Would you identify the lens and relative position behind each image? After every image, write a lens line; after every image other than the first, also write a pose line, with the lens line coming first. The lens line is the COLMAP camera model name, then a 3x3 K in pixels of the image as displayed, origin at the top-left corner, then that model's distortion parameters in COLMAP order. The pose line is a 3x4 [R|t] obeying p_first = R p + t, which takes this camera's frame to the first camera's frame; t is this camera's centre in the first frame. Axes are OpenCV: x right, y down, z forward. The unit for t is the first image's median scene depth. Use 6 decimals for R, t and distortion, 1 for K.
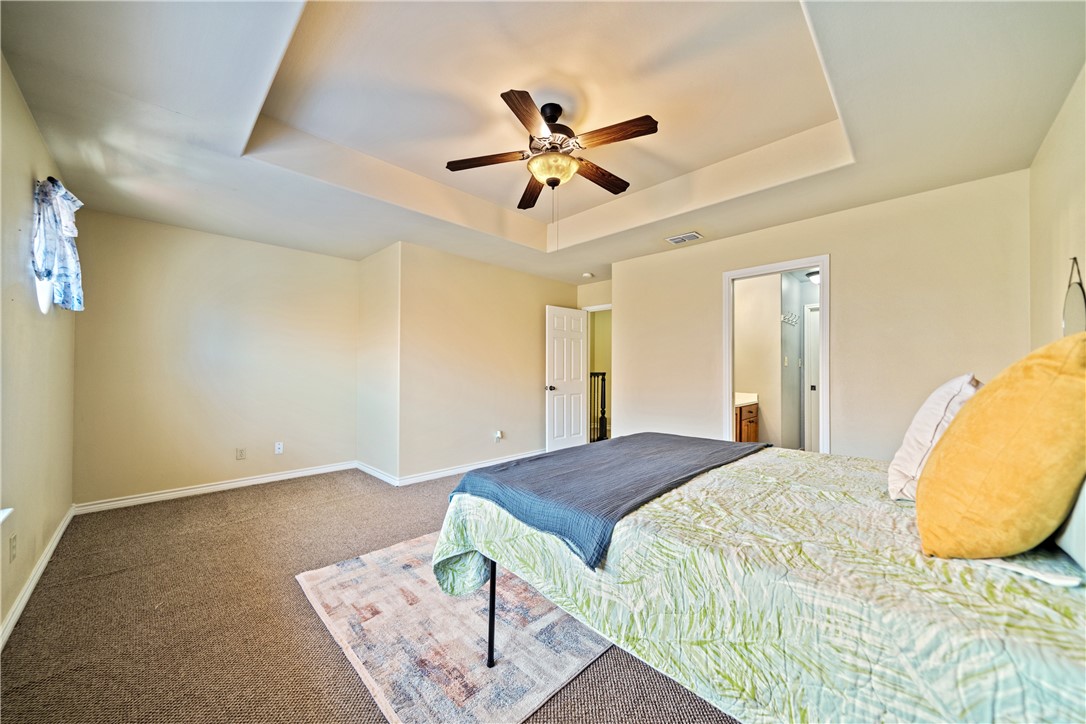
lens RADIAL K [[368.8, 0, 541.3], [0, 368.8, 364.6], [0, 0, 1]] dist [-0.006528, 0.000907]
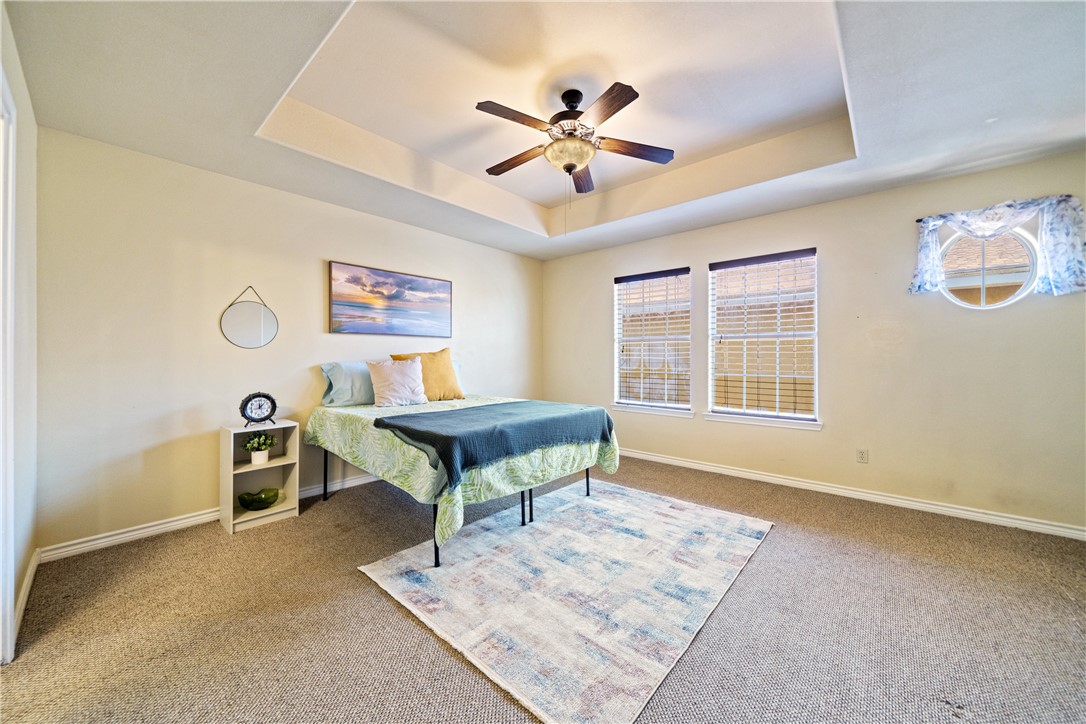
lens RADIAL K [[397.9, 0, 540.0], [0, 397.9, 356.2], [0, 0, 1]] dist [-0.006221, -0.000561]
pose [[-0.997559, -0.000081, -0.069835, 0.209908], [0.000504, 0.999965, -0.008356, 0.026905], [0.069833, -0.008370, -0.997524, 2.326617]]
